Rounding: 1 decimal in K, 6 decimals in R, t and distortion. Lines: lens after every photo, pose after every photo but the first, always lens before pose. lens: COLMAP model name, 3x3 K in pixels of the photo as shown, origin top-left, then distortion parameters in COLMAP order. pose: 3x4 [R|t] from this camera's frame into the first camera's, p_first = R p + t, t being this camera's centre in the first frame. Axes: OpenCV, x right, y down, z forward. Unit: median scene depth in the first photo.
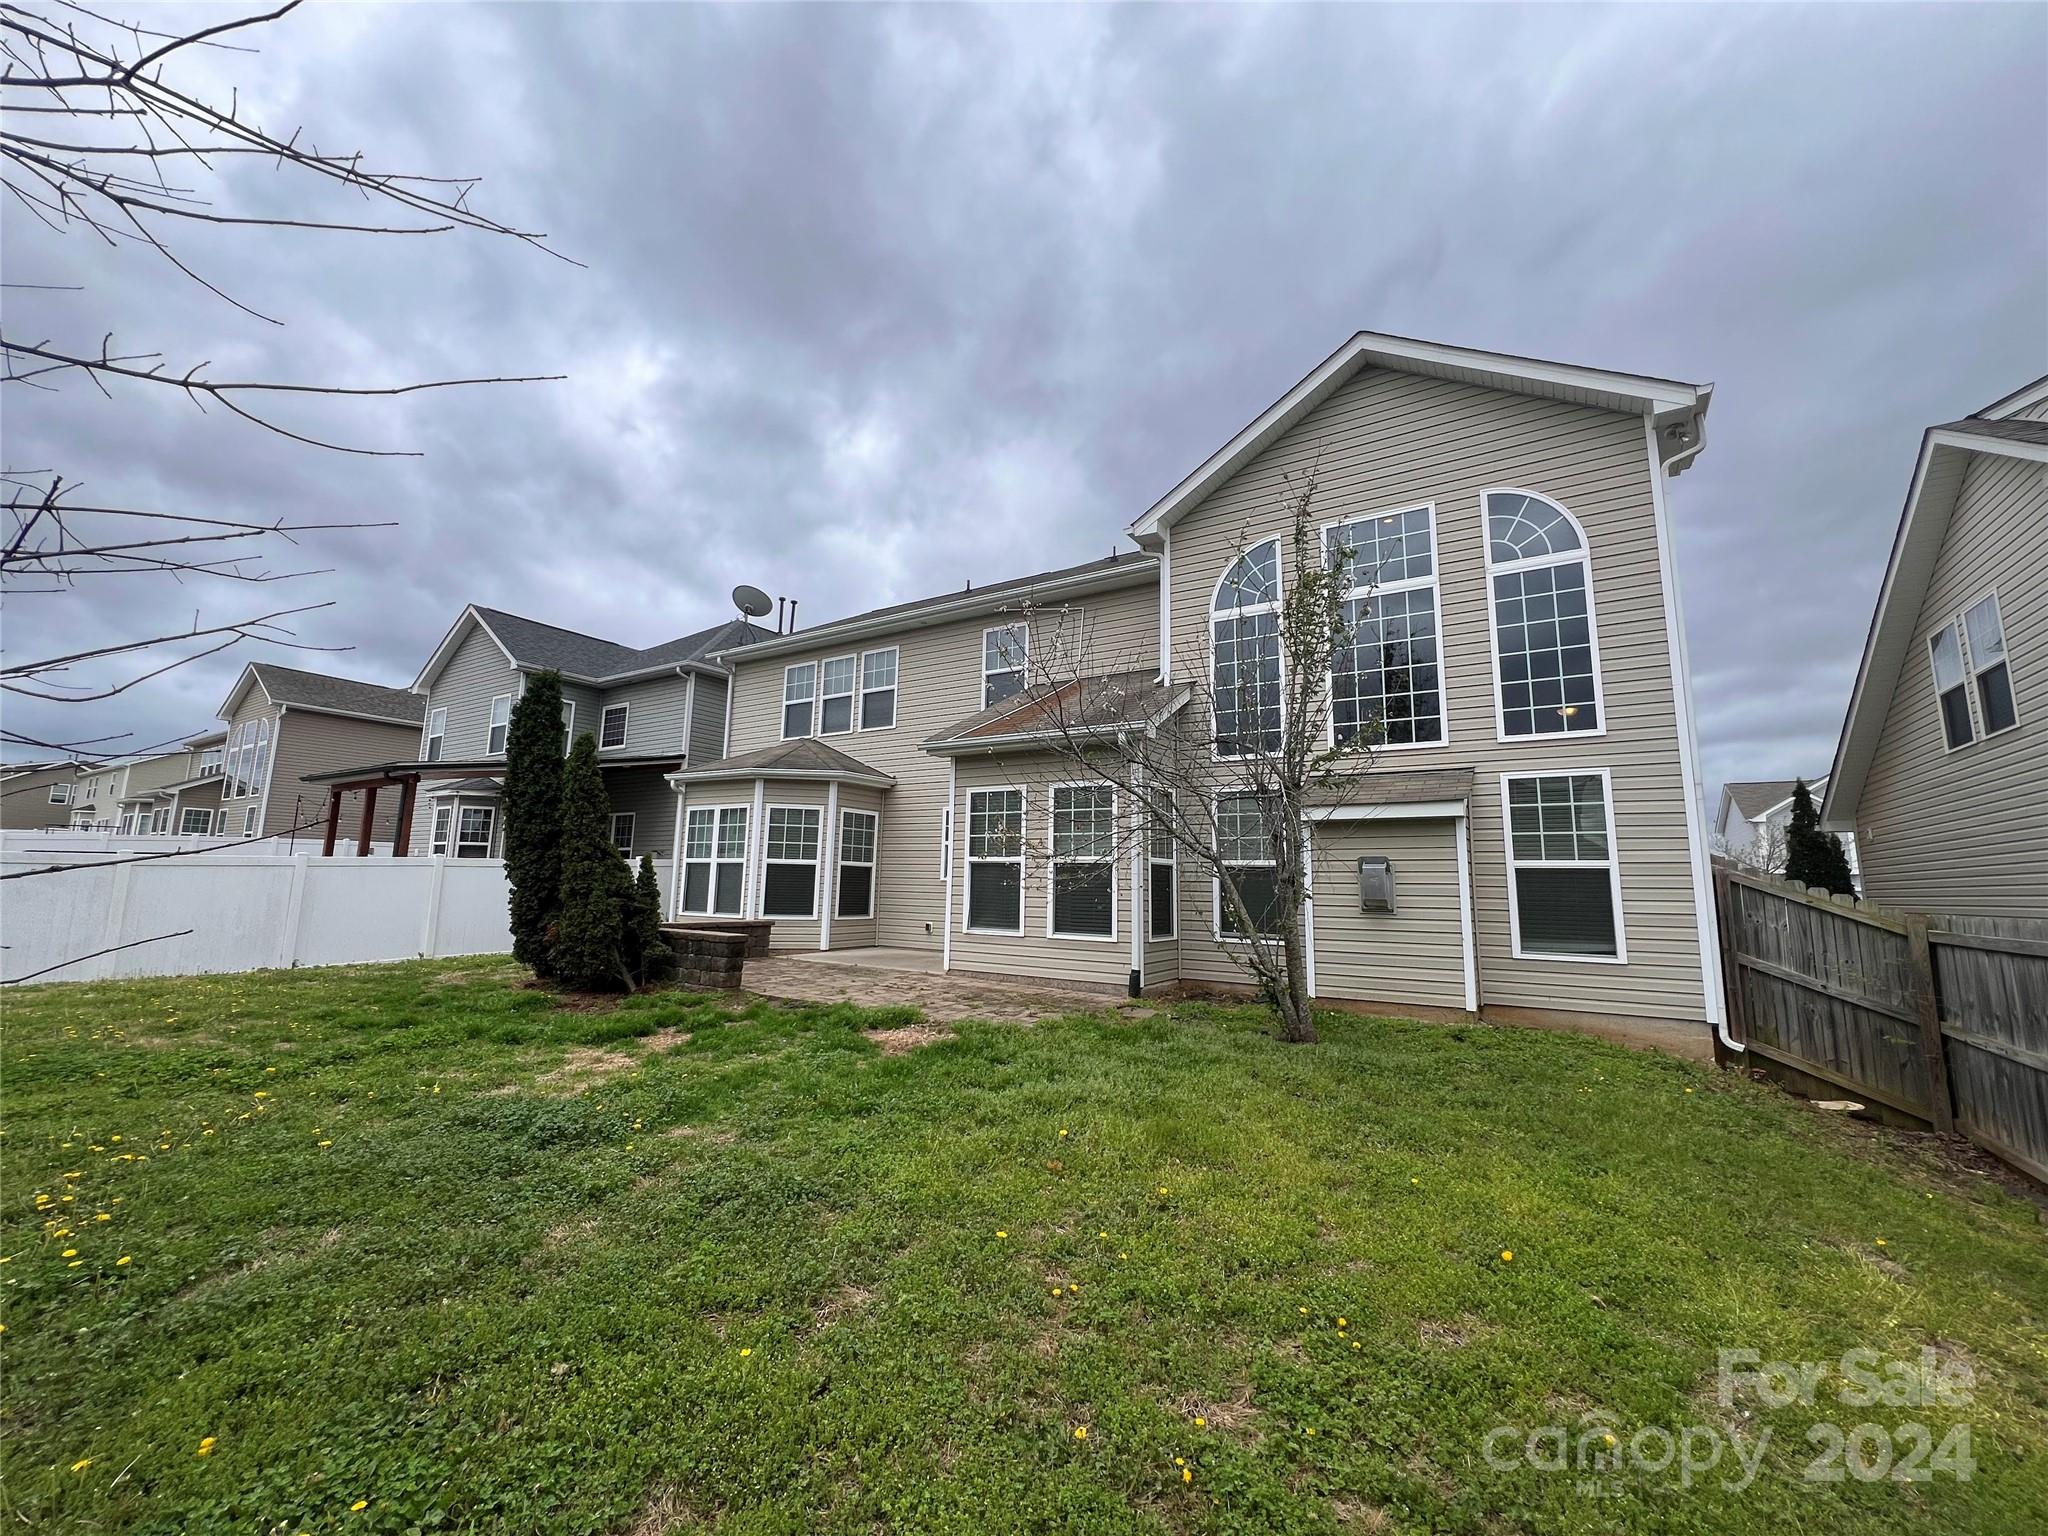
lens RADIAL K [[820.6, 0, 1018.0], [0, 820.6, 760.6], [0, 0, 1]] dist [-0.000329, -0.000189]
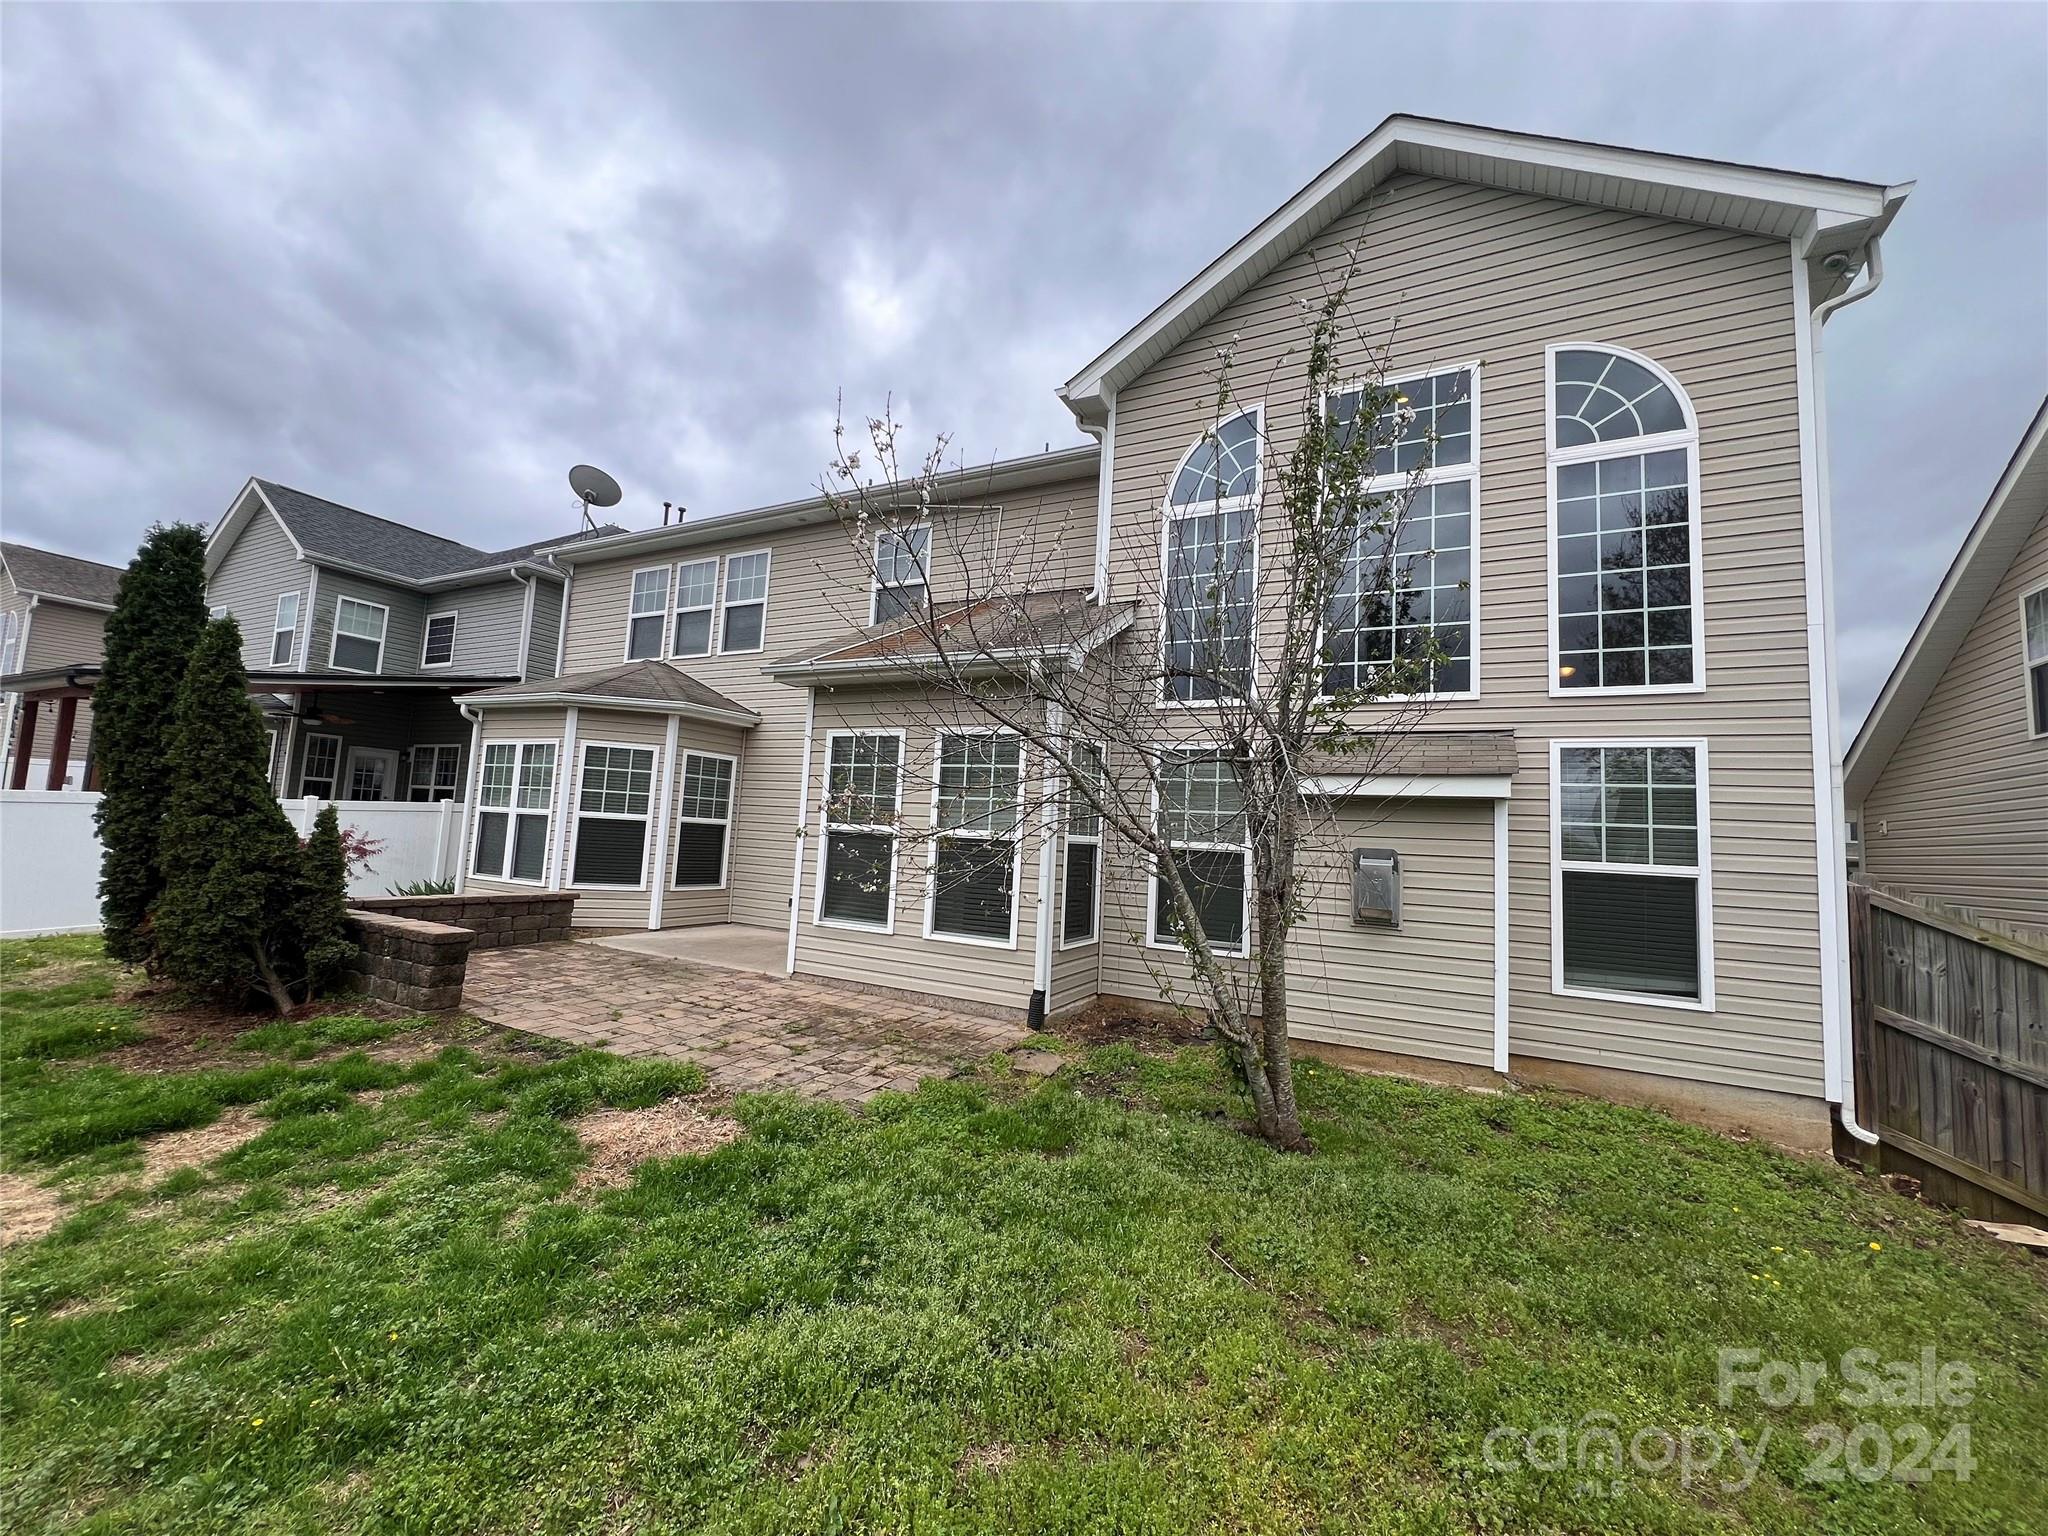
lens RADIAL K [[820.6, 0, 1018.0], [0, 820.6, 760.6], [0, 0, 1]] dist [-0.000329, -0.000189]
pose [[0.995625, 0.040041, 0.084423, 0.051675], [-0.045139, 0.997216, 0.059359, 0.010512], [-0.081812, -0.062910, 0.994660, 0.273455]]
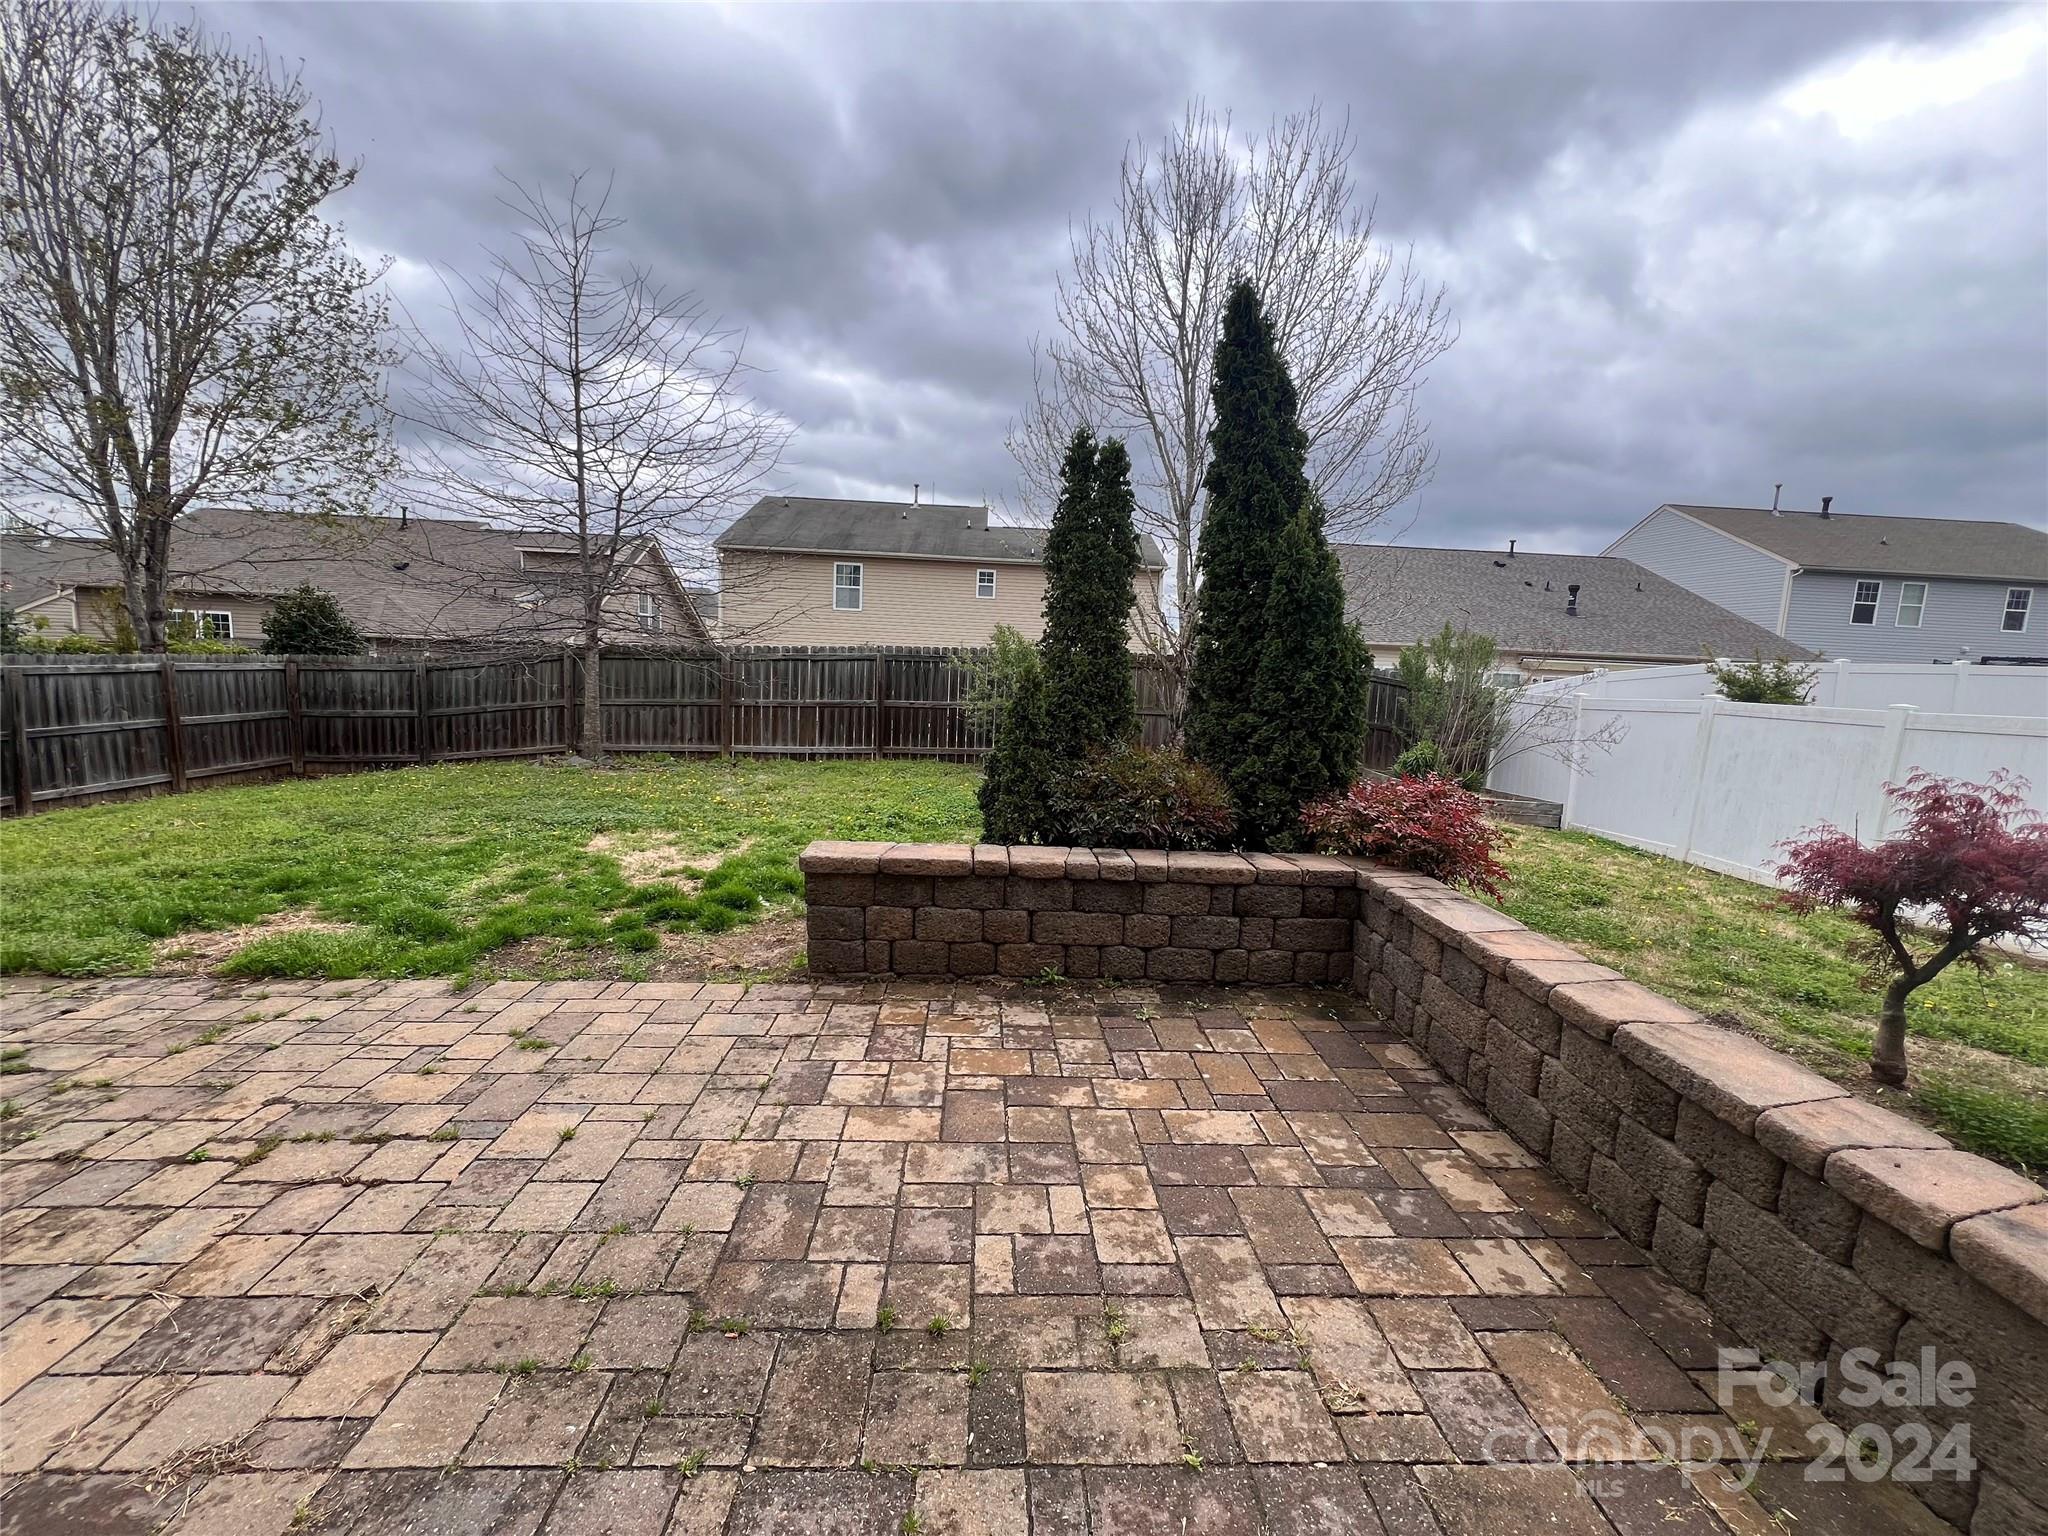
lens RADIAL K [[820.6, 0, 1018.0], [0, 820.6, 760.6], [0, 0, 1]] dist [-0.000329, -0.000189]
pose [[-0.815786, 0.017993, -0.578074, -0.170193], [0.034776, 0.999233, -0.017975, 0.165433], [0.577308, -0.034767, -0.815786, 1.284500]]
